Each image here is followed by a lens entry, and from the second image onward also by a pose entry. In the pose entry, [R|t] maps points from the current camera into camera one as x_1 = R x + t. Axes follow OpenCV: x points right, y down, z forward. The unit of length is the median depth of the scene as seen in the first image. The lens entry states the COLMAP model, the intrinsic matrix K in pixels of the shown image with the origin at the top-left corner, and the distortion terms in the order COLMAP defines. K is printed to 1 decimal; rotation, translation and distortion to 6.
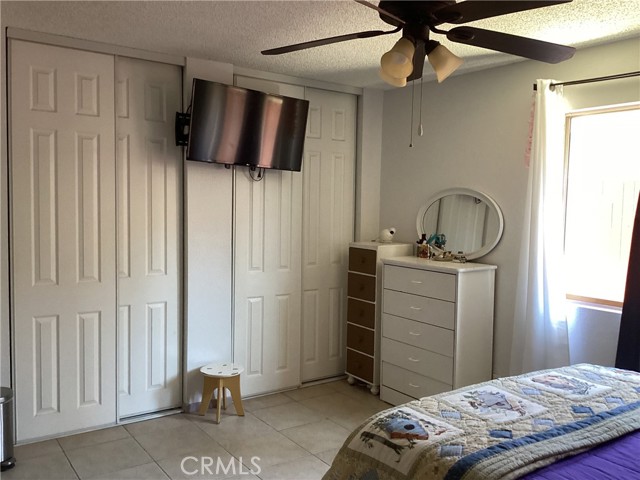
lens RADIAL K [[575.8, 0, 315.6], [0, 575.8, 238.0], [0, 0, 1]] dist [0.102550, -0.162182]
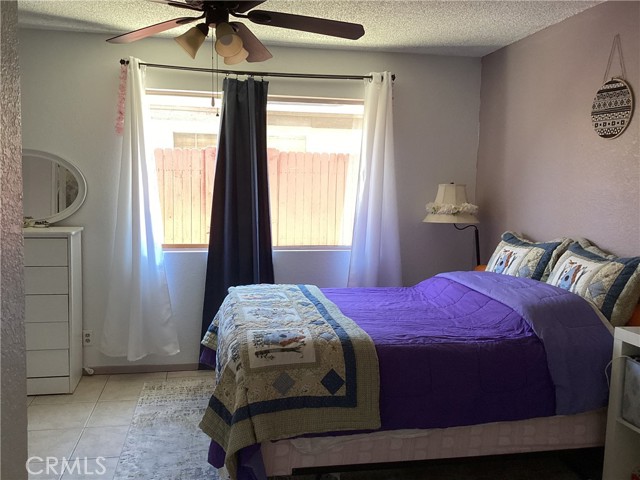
lens RADIAL K [[575.8, 0, 315.6], [0, 575.8, 238.0], [0, 0, 1]] dist [0.102550, -0.162182]
pose [[0.390385, -0.082510, 0.916947, -0.583281], [0.043228, 0.996520, 0.071266, 0.012837], [-0.919636, 0.011817, 0.392593, 0.259661]]
